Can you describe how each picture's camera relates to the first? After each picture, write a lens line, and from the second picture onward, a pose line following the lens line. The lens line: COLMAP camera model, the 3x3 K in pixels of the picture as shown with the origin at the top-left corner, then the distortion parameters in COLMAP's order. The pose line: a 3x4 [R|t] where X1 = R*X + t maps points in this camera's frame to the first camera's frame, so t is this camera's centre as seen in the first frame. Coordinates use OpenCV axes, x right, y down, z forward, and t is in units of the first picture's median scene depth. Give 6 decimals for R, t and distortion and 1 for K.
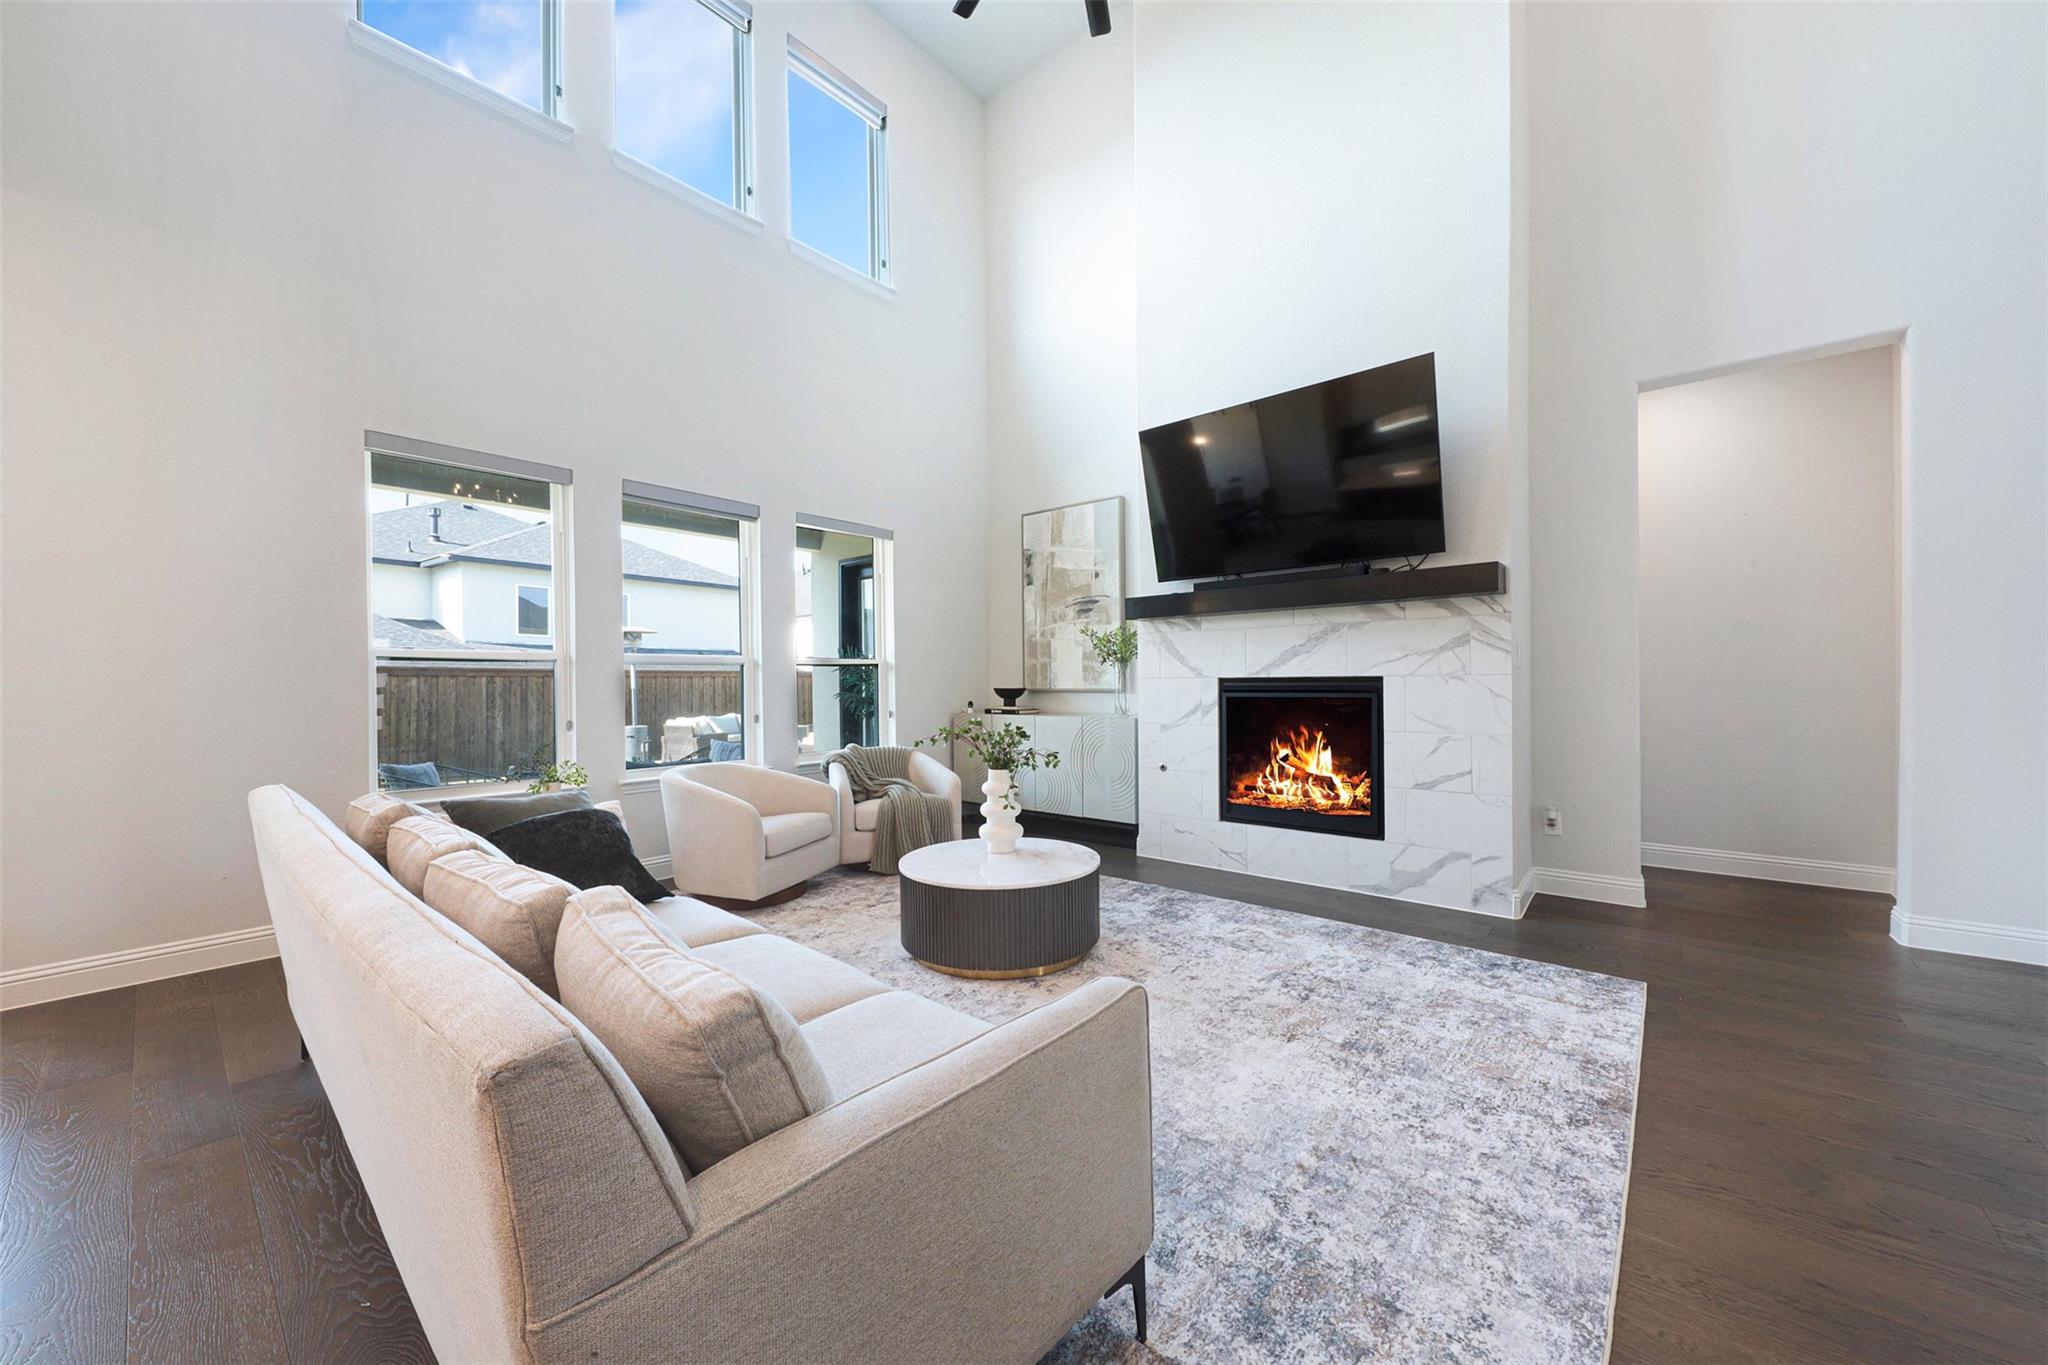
lens RADIAL K [[752.4, 0, 1033.3], [0, 752.4, 679.6], [0, 0, 1]] dist [0.017621, -0.010958]
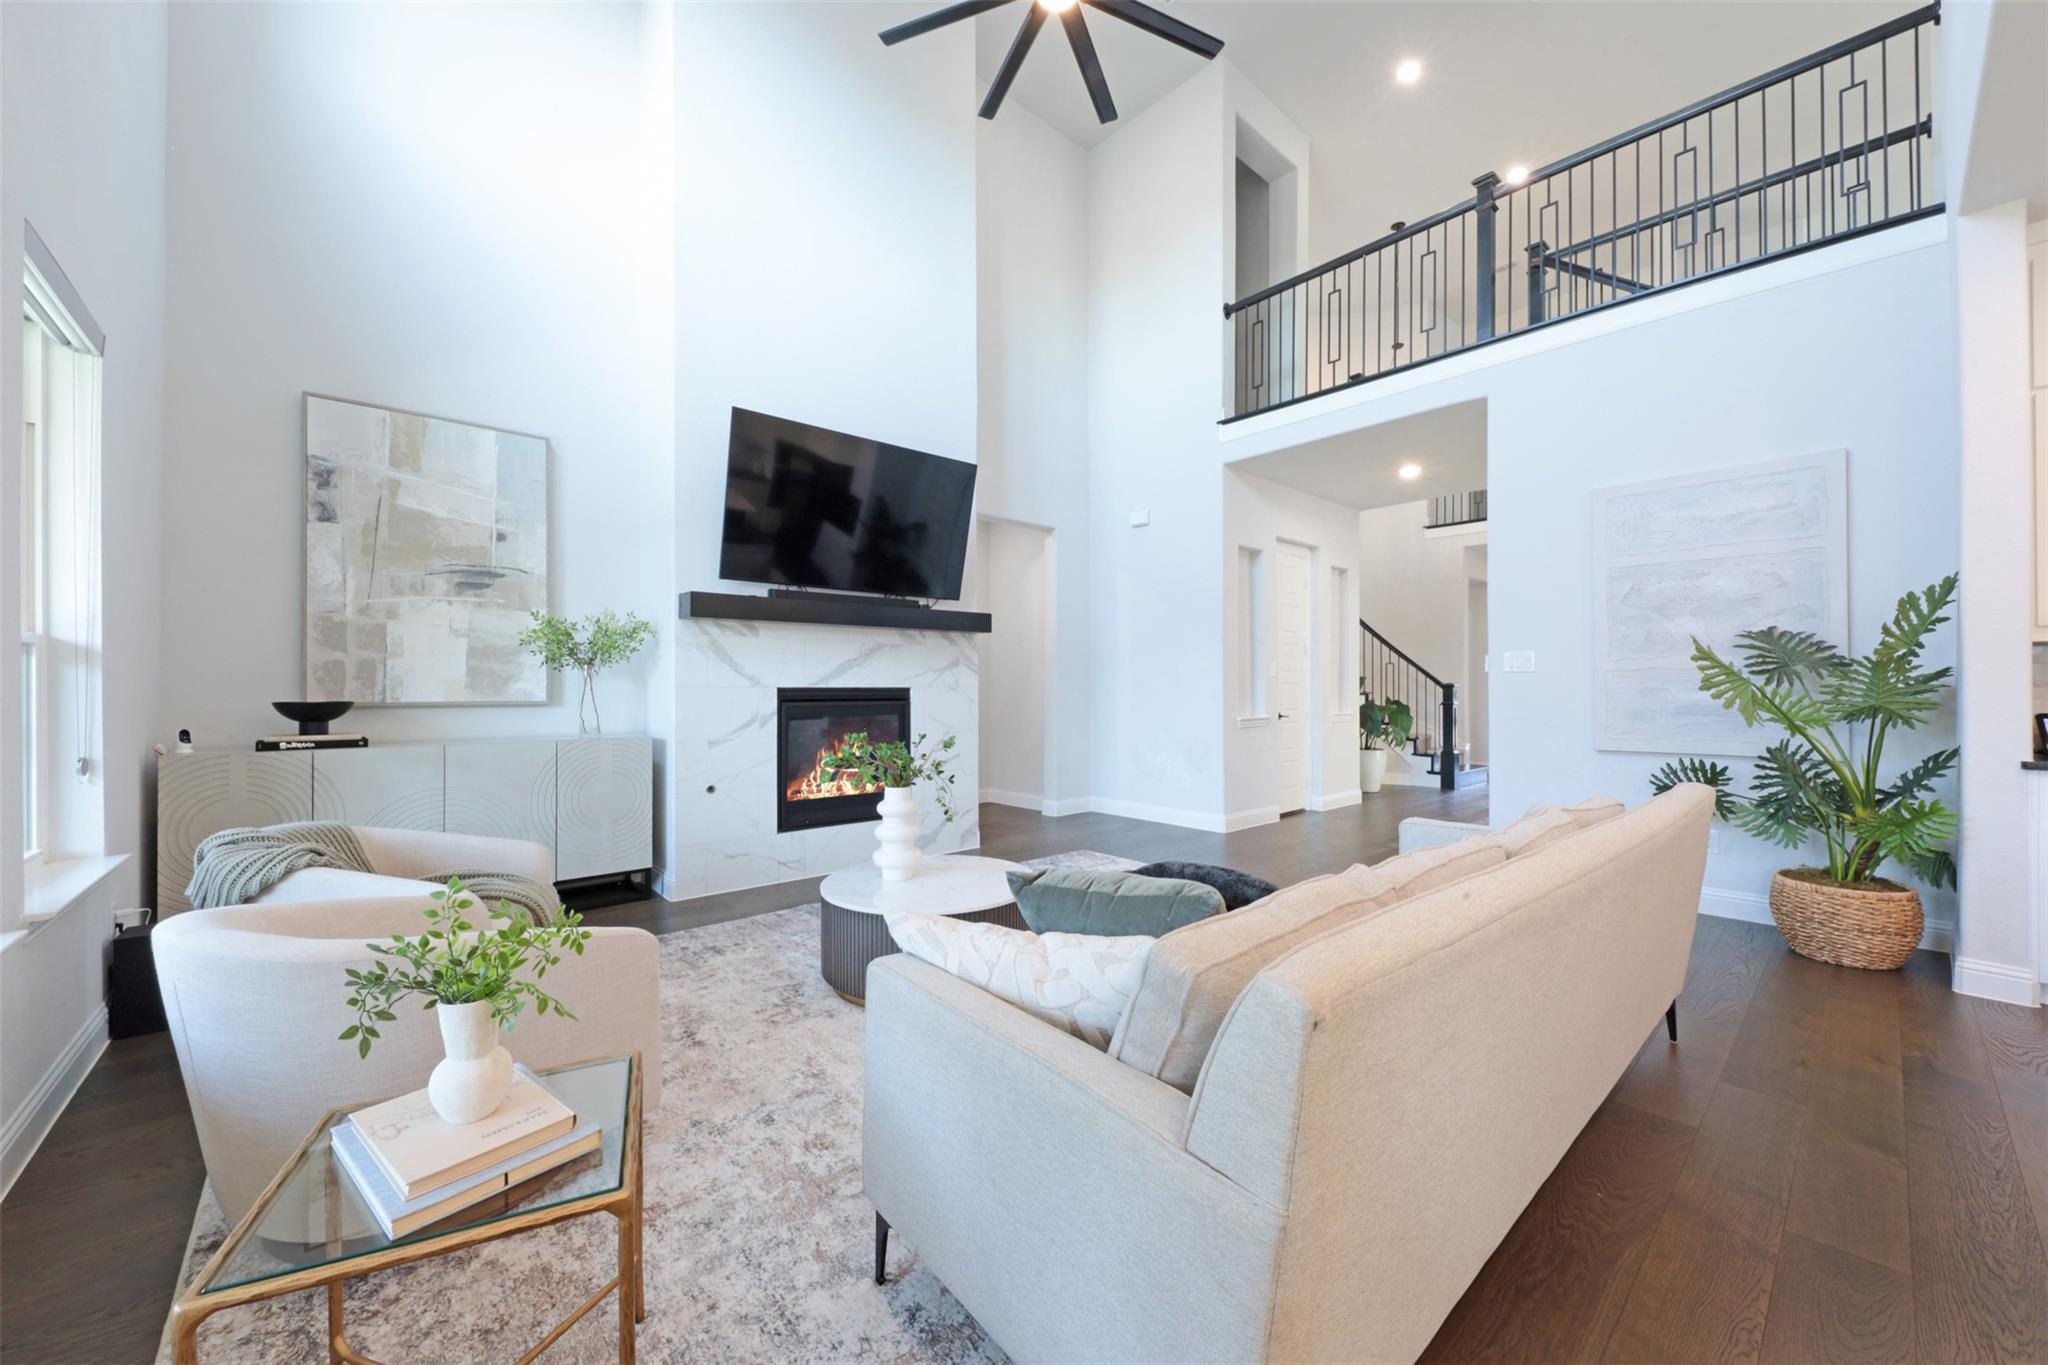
lens RADIAL K [[752.4, 0, 1033.3], [0, 752.4, 679.6], [0, 0, 1]] dist [0.017621, -0.010958]
pose [[0.142267, 0.020176, 0.989623, -0.926532], [-0.002190, 0.999796, -0.020069, 0.008778], [-0.989826, 0.000688, 0.142282, 0.724309]]
